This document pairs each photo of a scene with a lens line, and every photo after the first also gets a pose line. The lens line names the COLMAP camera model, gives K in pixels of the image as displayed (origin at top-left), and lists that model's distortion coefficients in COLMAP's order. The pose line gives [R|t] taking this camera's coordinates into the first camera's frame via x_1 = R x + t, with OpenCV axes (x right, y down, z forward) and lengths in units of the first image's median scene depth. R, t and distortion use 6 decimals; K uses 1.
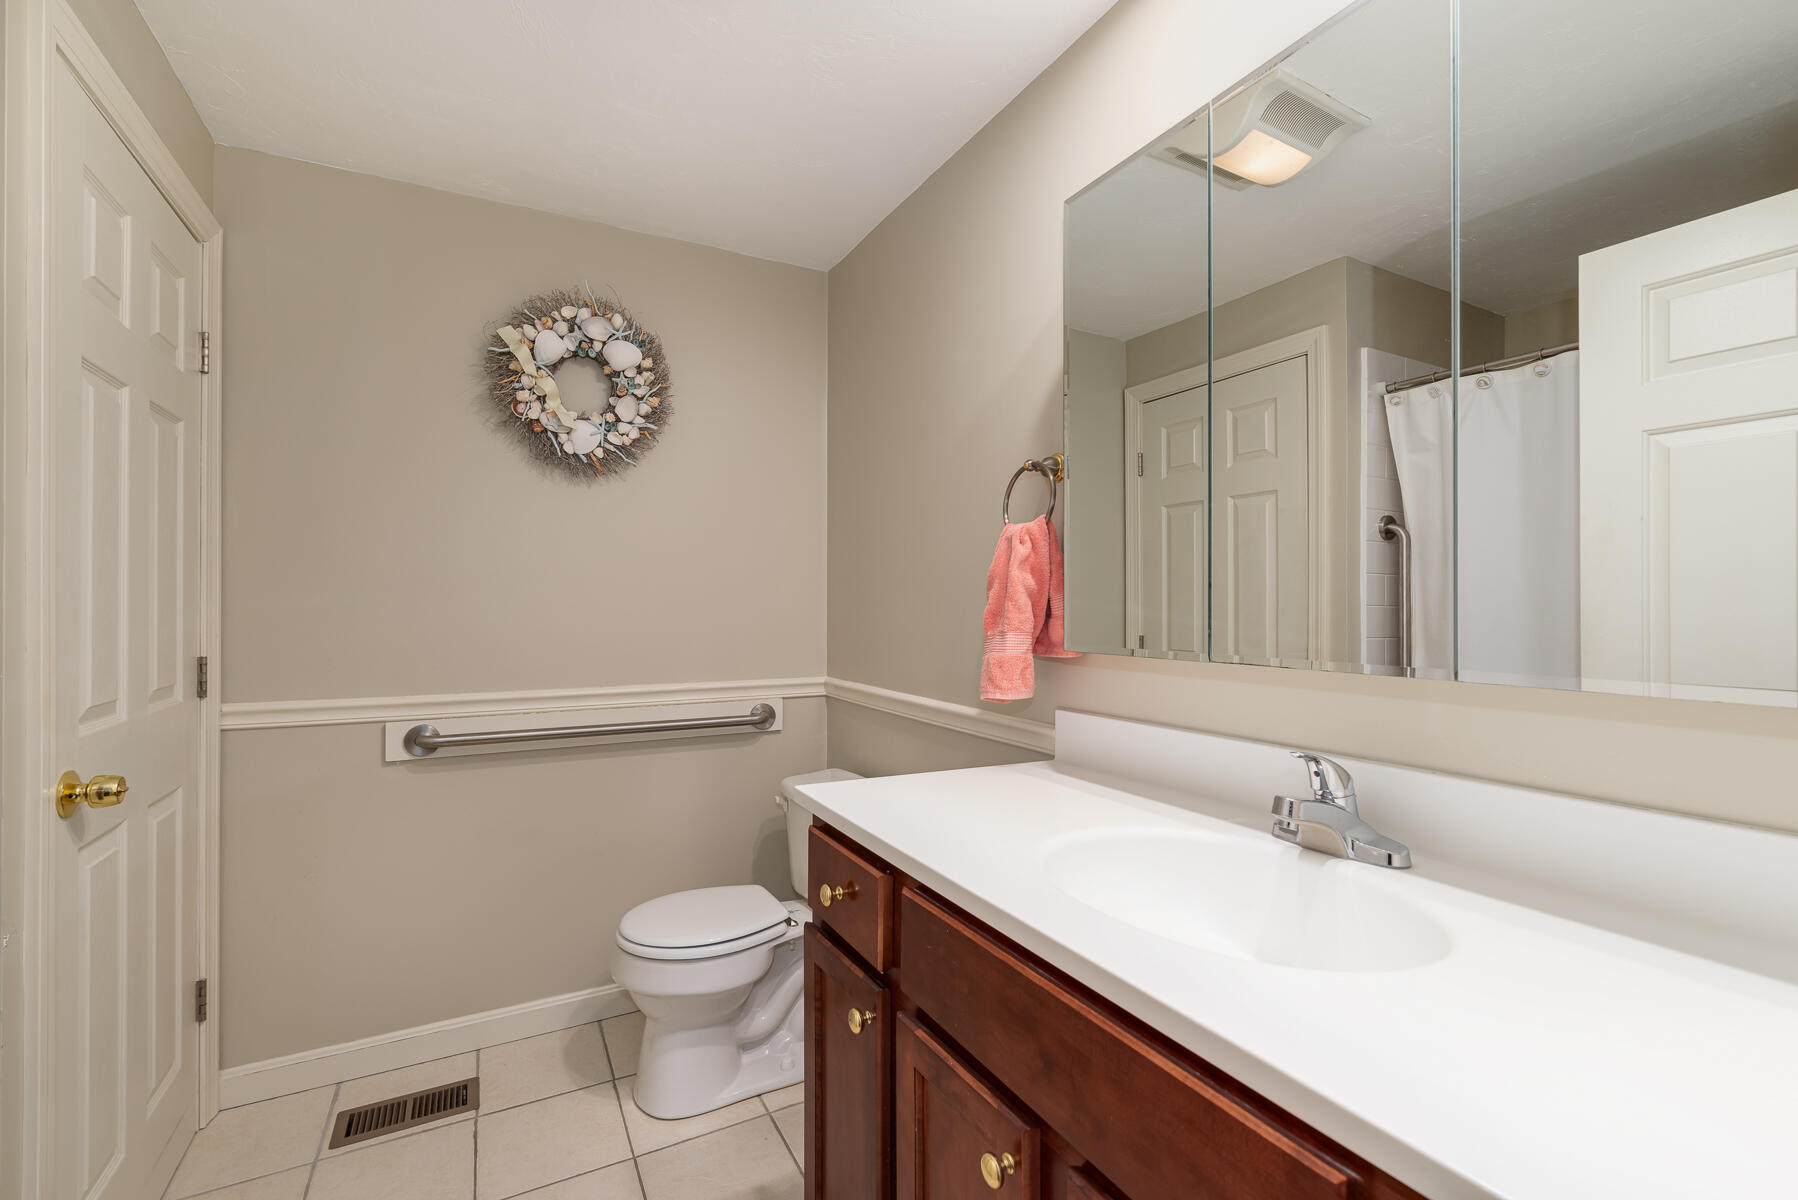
lens RADIAL K [[775.7, 0, 898.3], [0, 775.7, 600.3], [0, 0, 1]] dist [0.001230, -0.000438]
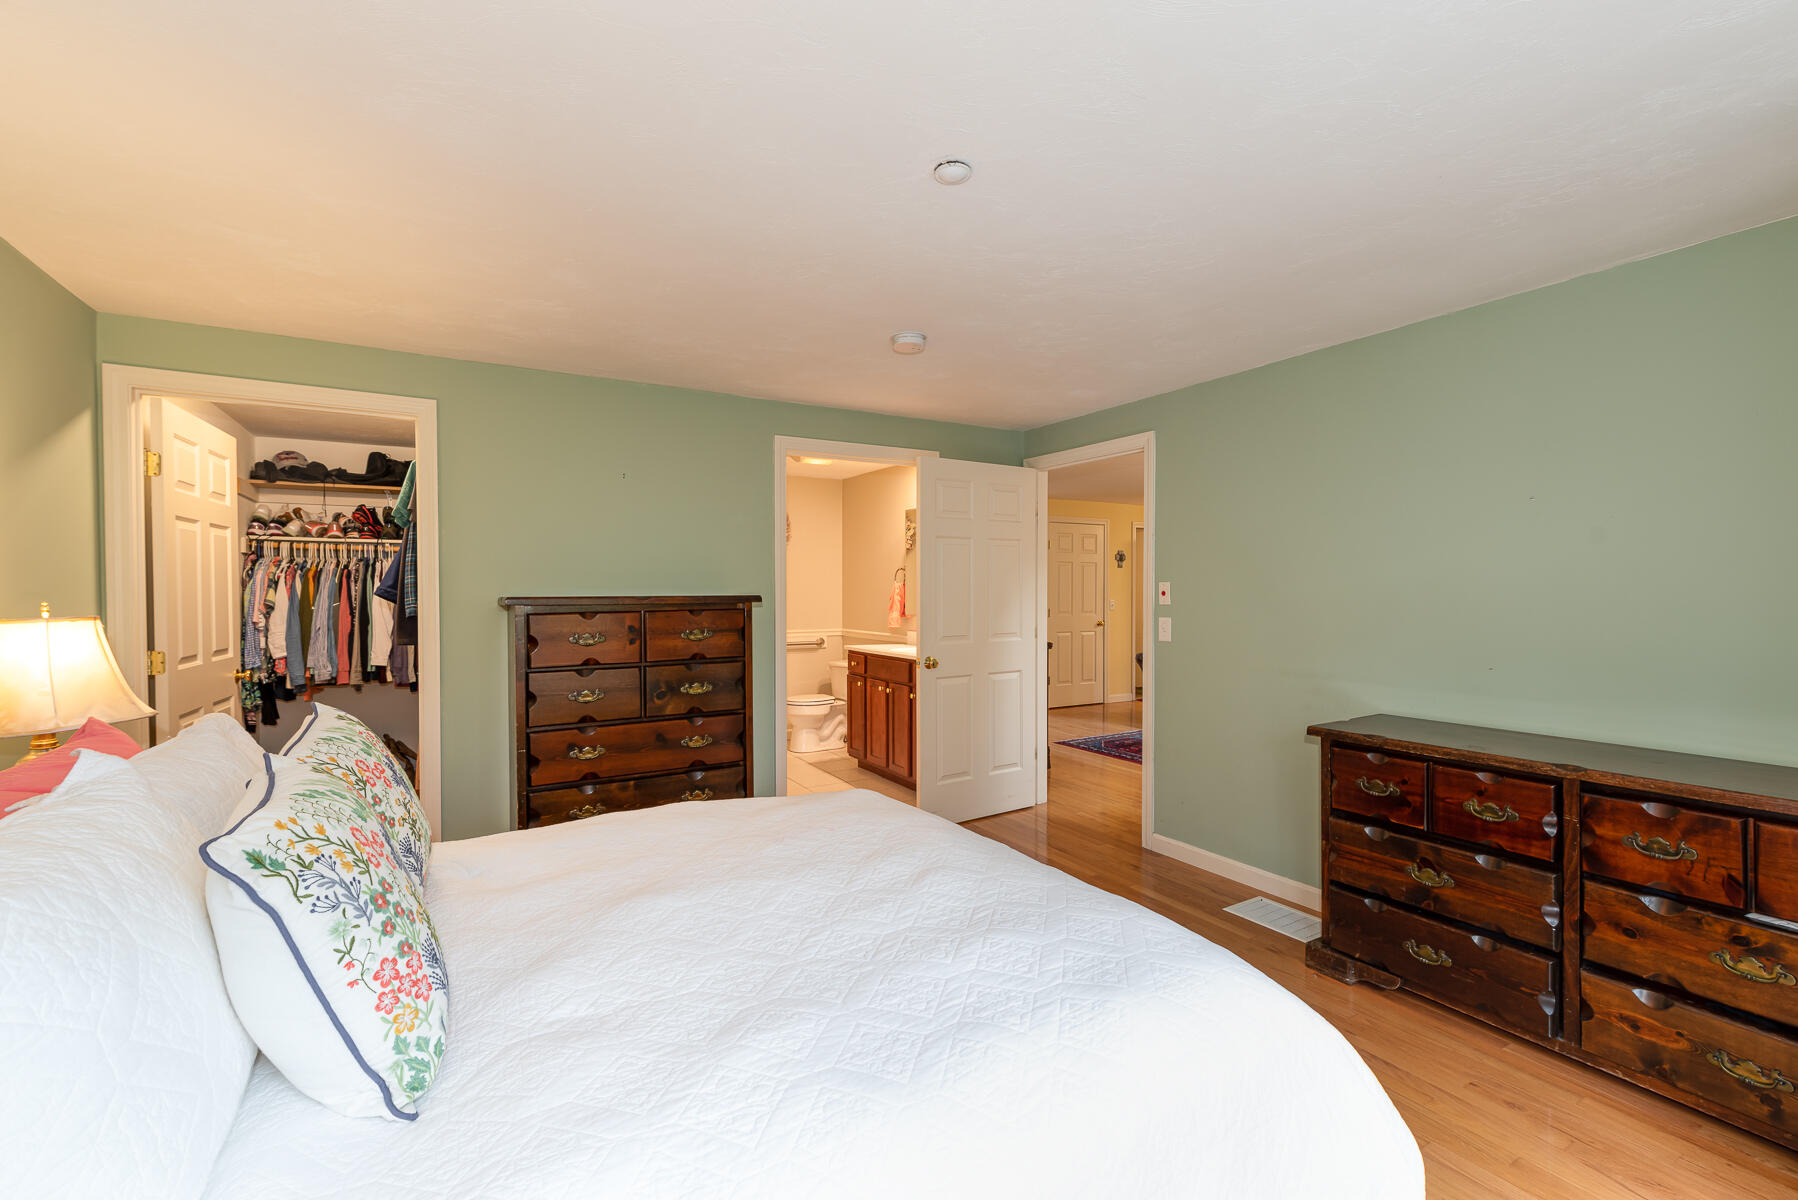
lens RADIAL K [[775.7, 0, 900.1], [0, 775.7, 598.6], [0, 0, 1]] dist [0.001230, -0.000438]
pose [[0.999201, -0.013232, 0.037701, 0.024391], [0.012708, 0.999820, 0.014090, -0.079134], [-0.037880, -0.013599, 0.999190, -2.974607]]
